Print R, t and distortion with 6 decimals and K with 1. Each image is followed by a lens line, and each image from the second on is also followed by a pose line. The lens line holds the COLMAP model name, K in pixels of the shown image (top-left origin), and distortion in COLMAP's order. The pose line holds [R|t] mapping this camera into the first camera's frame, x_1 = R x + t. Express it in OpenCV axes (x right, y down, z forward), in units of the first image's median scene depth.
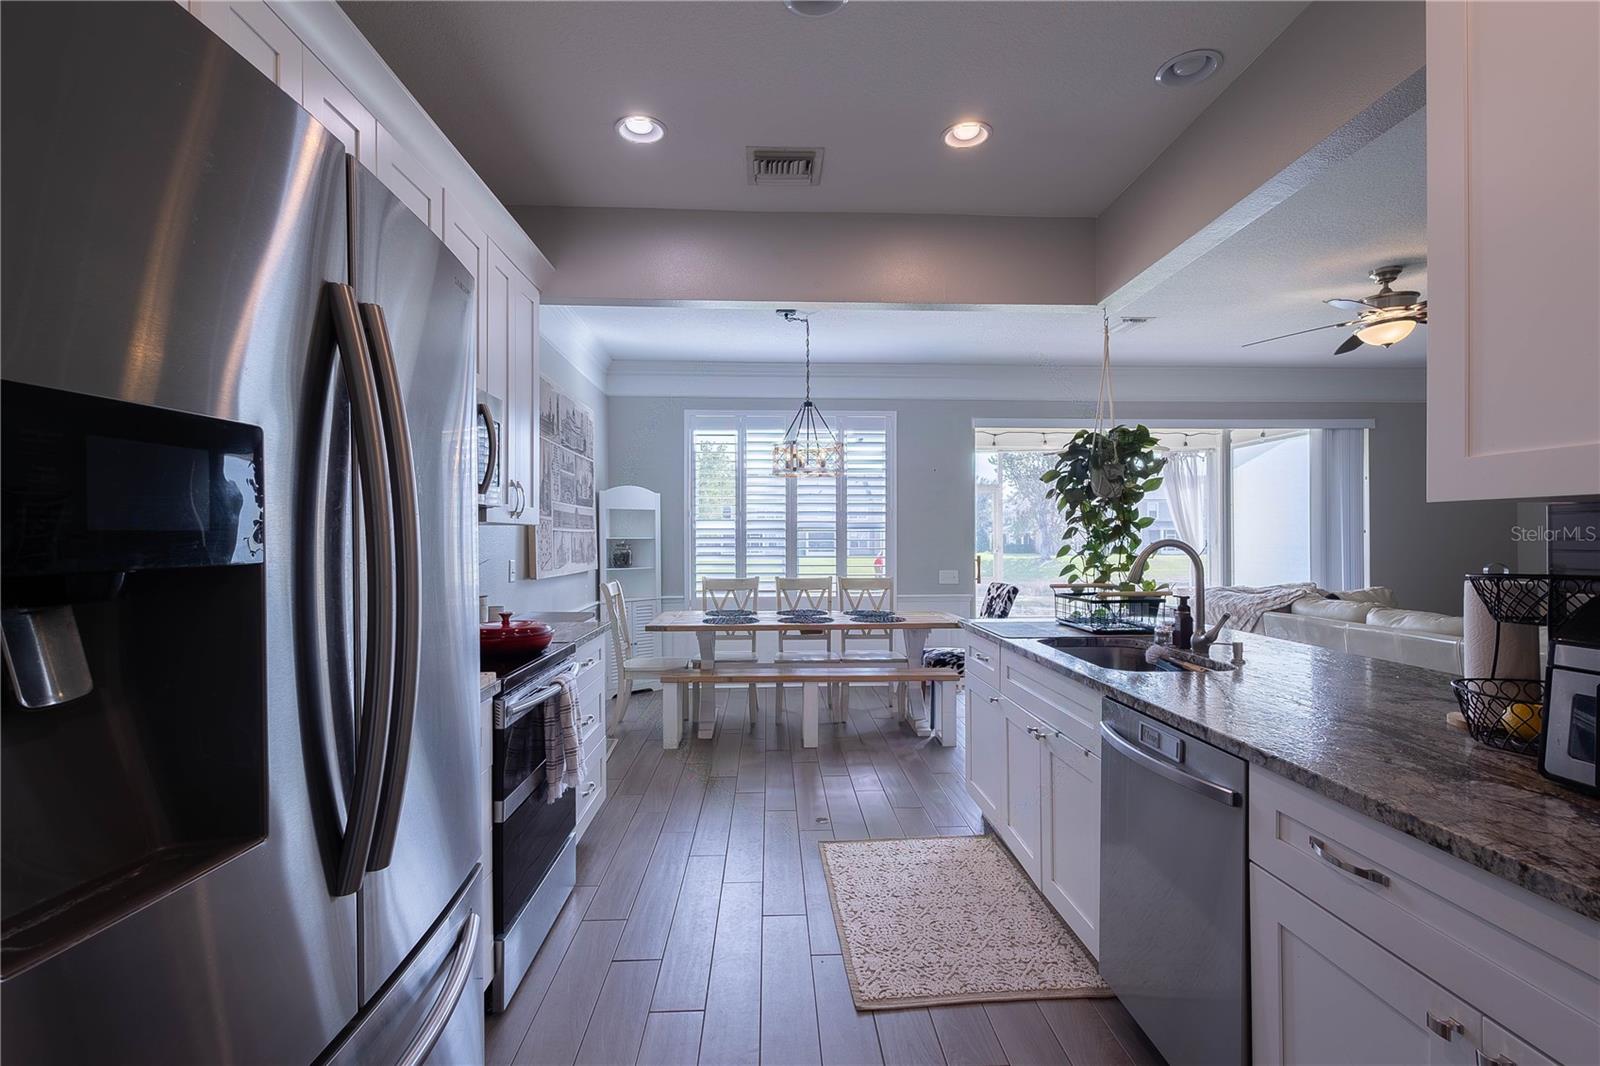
lens RADIAL K [[735.1, 0, 805.5], [0, 735.1, 535.2], [0, 0, 1]] dist [0.008310, -0.002475]
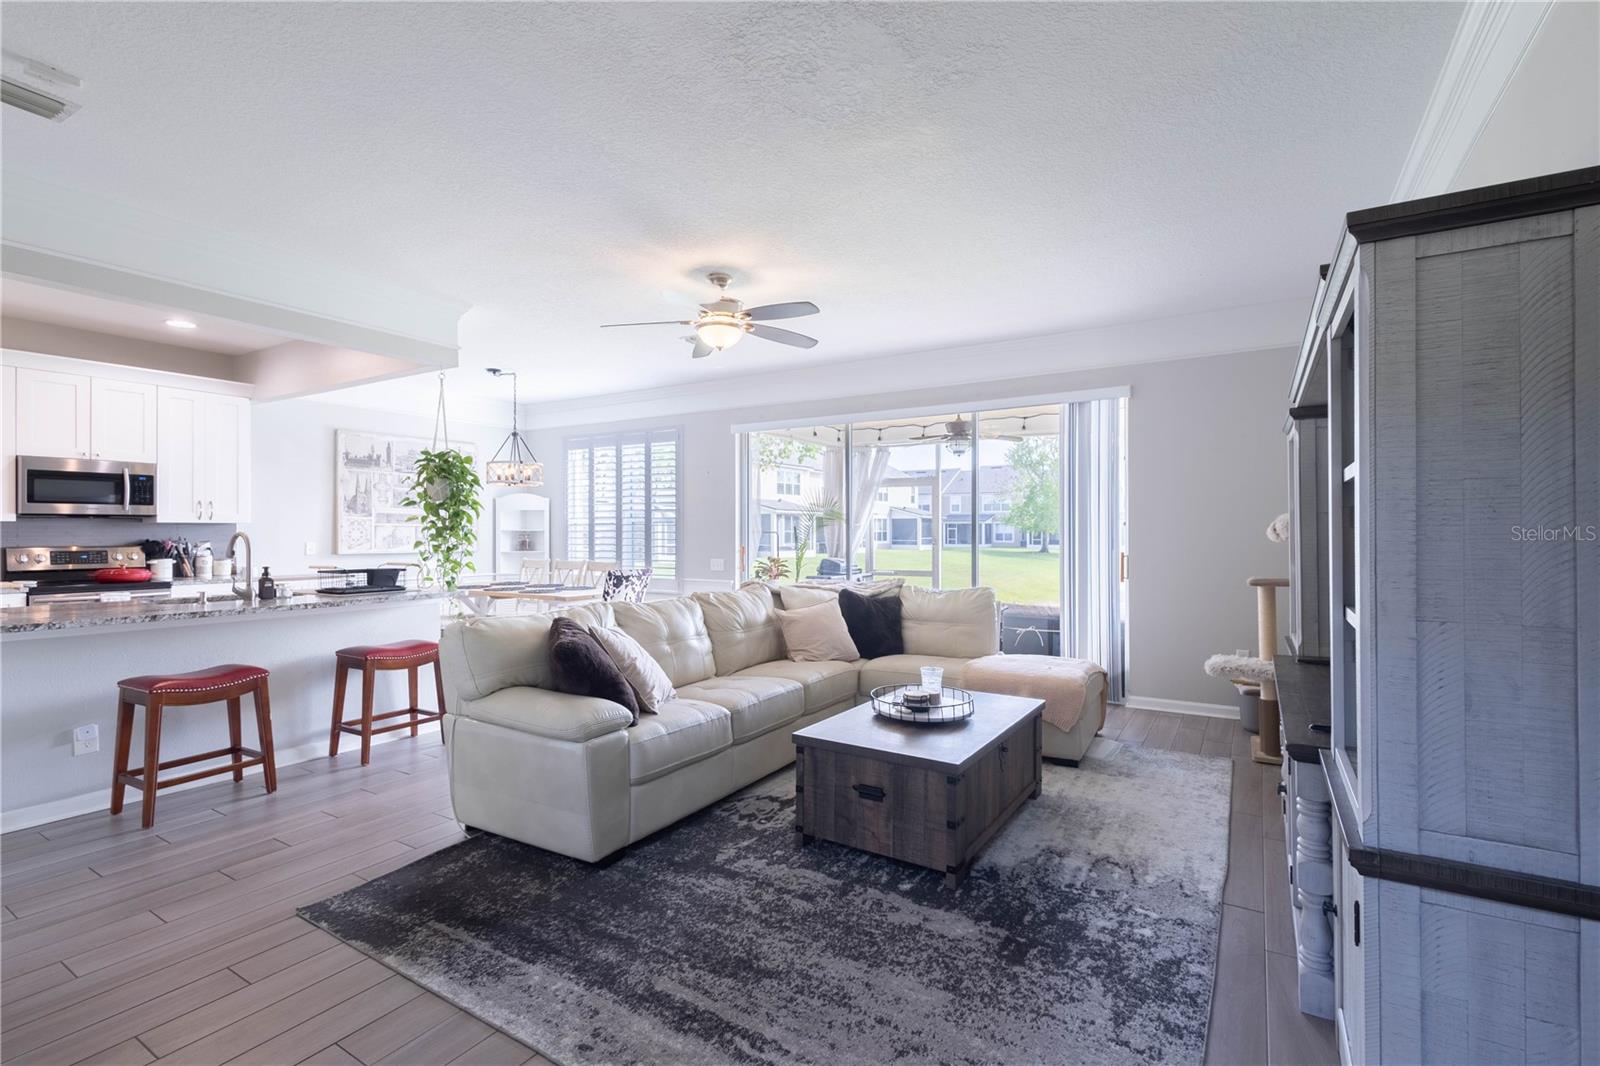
lens RADIAL K [[735.1, 0, 802.2], [0, 735.1, 531.4], [0, 0, 1]] dist [0.008310, -0.002475]
pose [[0.823231, 0.002717, -0.567701, 1.328765], [0.000251, 0.999987, 0.005150, -0.001191], [0.567707, -0.004382, 0.823219, 0.177633]]
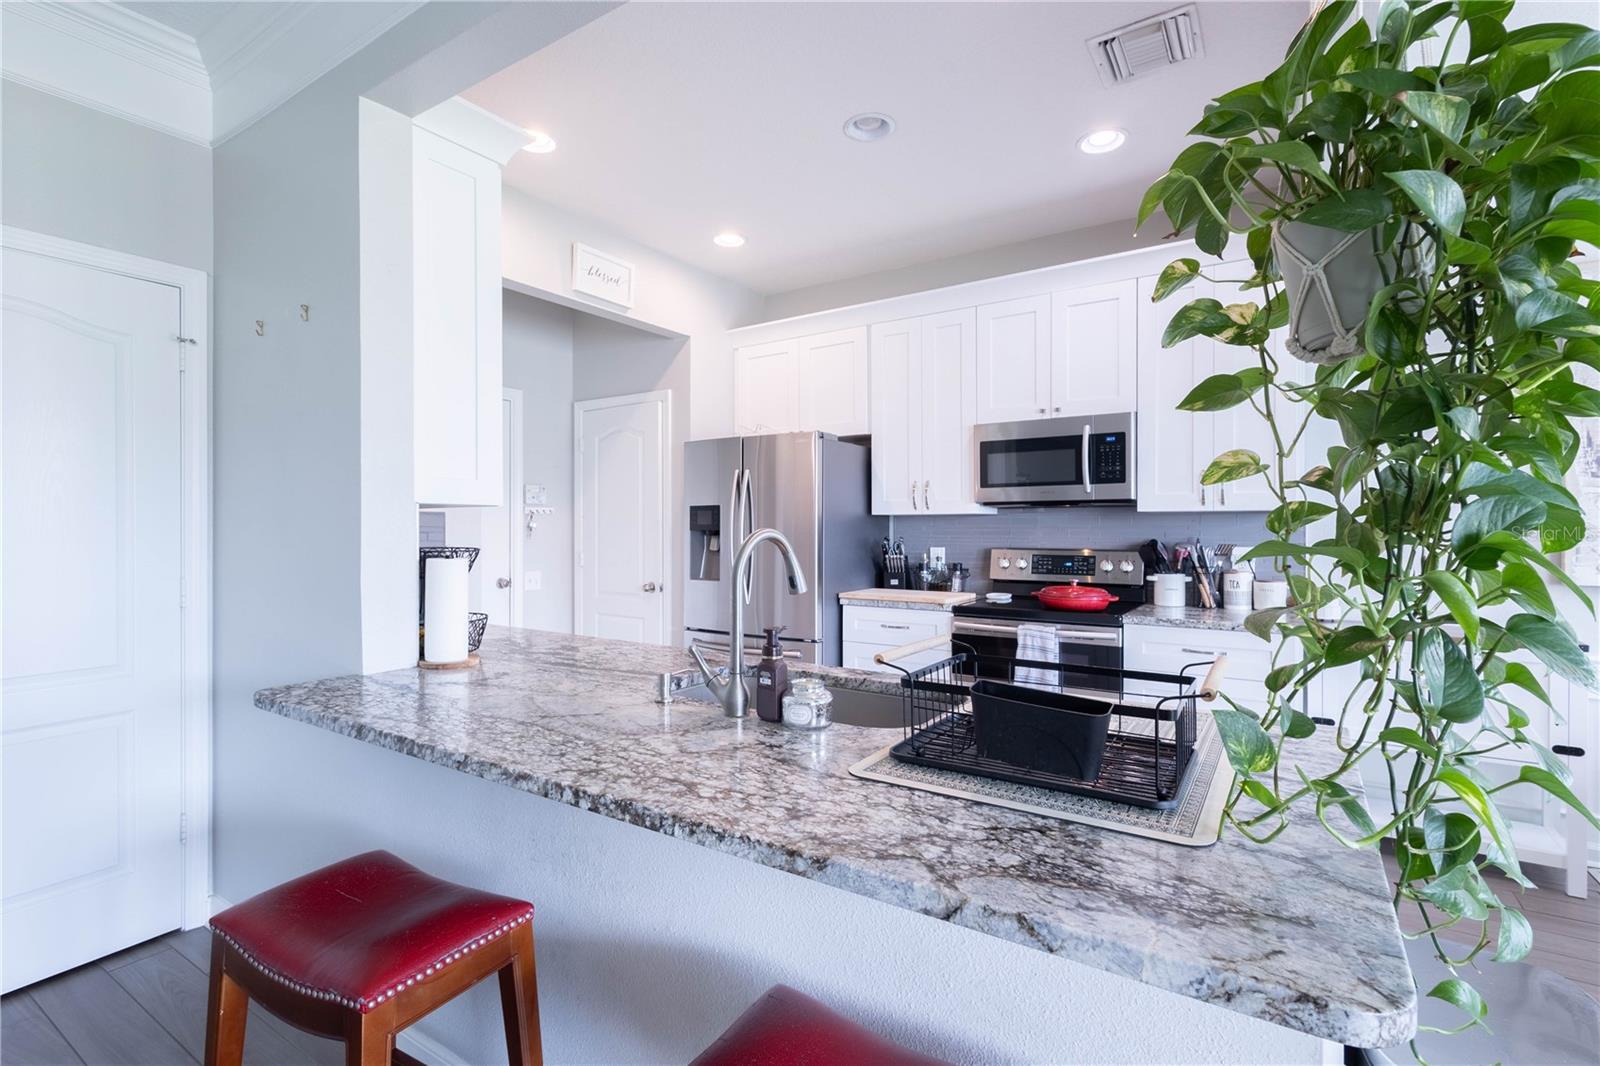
lens RADIAL K [[735.1, 0, 804.6], [0, 735.1, 526.6], [0, 0, 1]] dist [0.008310, -0.002475]
pose [[-0.584288, 0.002879, -0.811541, 0.522604], [0.003826, 0.999992, 0.000793, 0.002843], [0.811537, -0.002642, -0.584295, 0.737841]]
